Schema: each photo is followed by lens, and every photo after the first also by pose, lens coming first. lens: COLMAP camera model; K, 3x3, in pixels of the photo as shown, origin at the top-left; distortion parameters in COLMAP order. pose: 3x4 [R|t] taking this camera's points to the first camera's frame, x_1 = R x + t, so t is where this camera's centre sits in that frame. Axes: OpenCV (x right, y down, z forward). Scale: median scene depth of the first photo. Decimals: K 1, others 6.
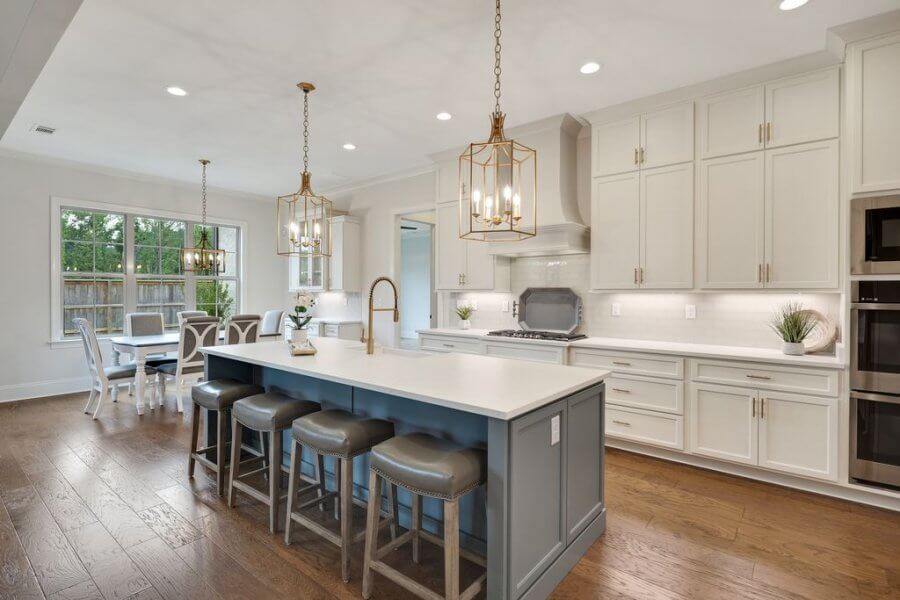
lens RADIAL K [[435.1, 0, 449.2], [0, 435.1, 295.5], [0, 0, 1]] dist [-0.013861, -0.003100]
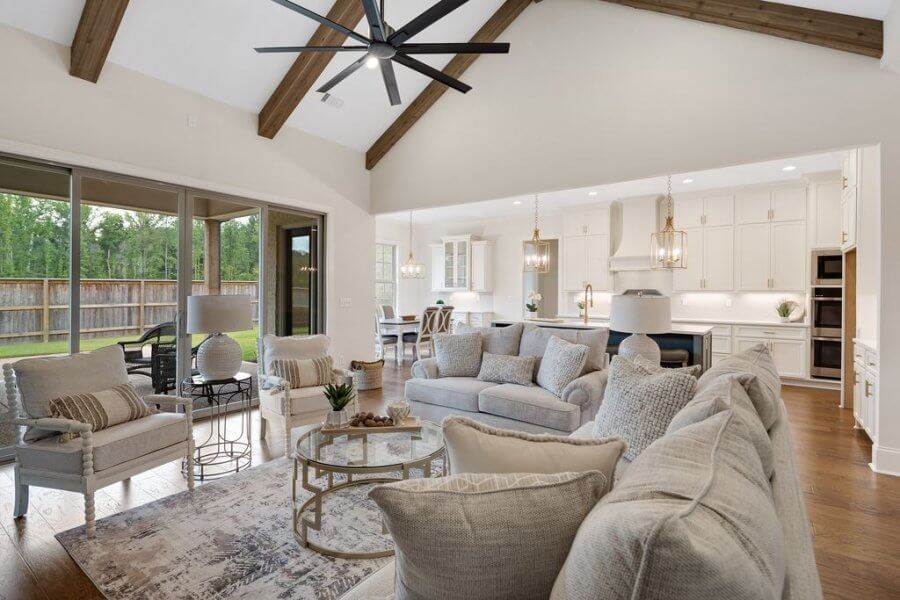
lens RADIAL K [[435.1, 0, 441.6], [0, 435.1, 294.2], [0, 0, 1]] dist [-0.013861, -0.003100]
pose [[0.999147, 0.000752, 0.041296, -0.917549], [-0.000761, 1.000000, 0.000186, 0.001321], [-0.041296, -0.000218, 0.999147, -0.984527]]
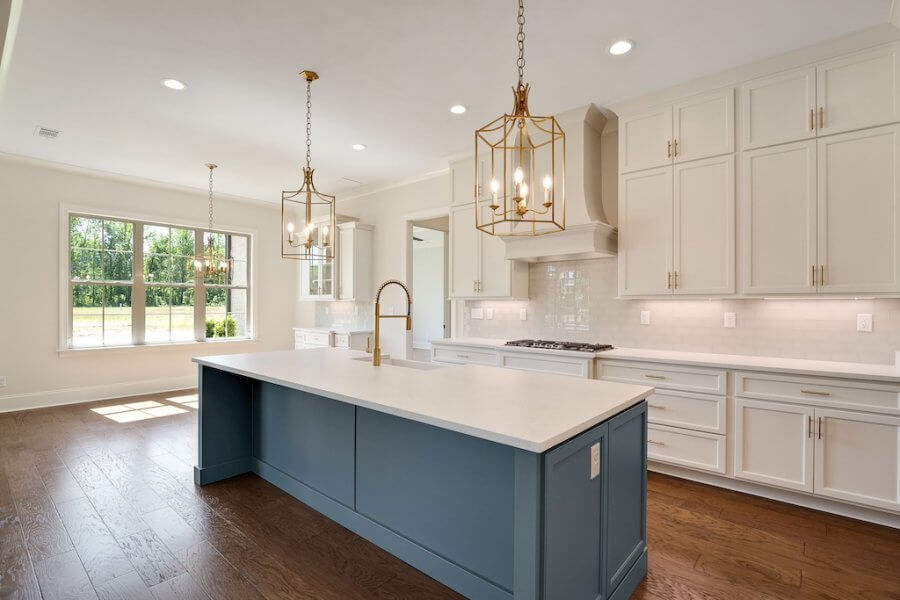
lens RADIAL K [[435.1, 0, 446.9], [0, 435.1, 304.5], [0, 0, 1]] dist [-0.013861, -0.003100]
pose [[0.999173, -0.001177, -0.040651, 0.001014], [0.000953, 0.999984, -0.005538, 0.011555], [0.040657, 0.005495, 0.999158, 0.086065]]
